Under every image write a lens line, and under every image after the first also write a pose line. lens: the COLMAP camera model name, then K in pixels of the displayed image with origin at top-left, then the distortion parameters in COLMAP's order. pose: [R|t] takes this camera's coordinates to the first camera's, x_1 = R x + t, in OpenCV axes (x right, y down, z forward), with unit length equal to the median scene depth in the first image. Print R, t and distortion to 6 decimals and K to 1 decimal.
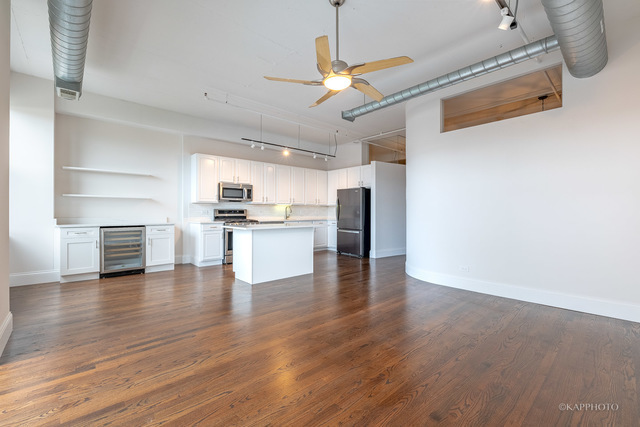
lens RADIAL K [[270.1, 0, 332.6], [0, 270.1, 210.9], [0, 0, 1]] dist [0.001020, 0.000047]
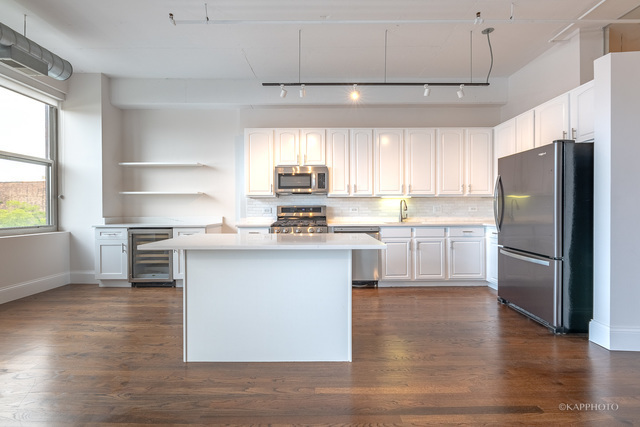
lens RADIAL K [[275.1, 0, 333.5], [0, 275.1, 211.1], [0, 0, 1]] dist [0.007185, 0.000005]
pose [[0.727392, -0.000671, -0.686222, 0.180630], [0.006882, 0.999956, 0.006317, 0.003605], [0.686188, -0.009317, 0.727364, 0.662646]]
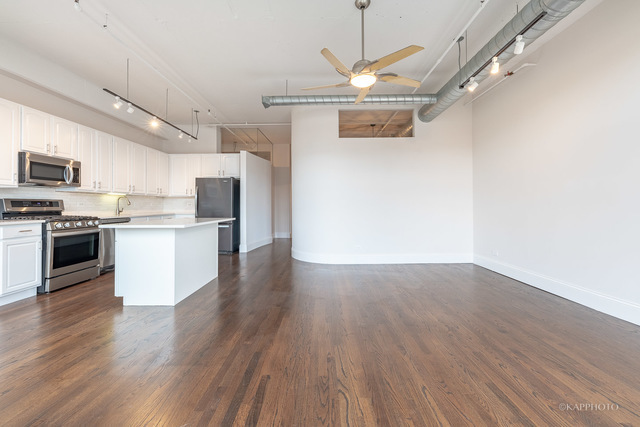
lens RADIAL K [[266.9, 0, 316.6], [0, 266.9, 203.7], [0, 0, 1]] dist [0.001556, 0.000177]
pose [[0.701381, 0.001670, 0.712785, -0.430457], [0.000588, 0.999996, -0.002922, 0.006388], [-0.712786, 0.002469, 0.701377, 0.196461]]
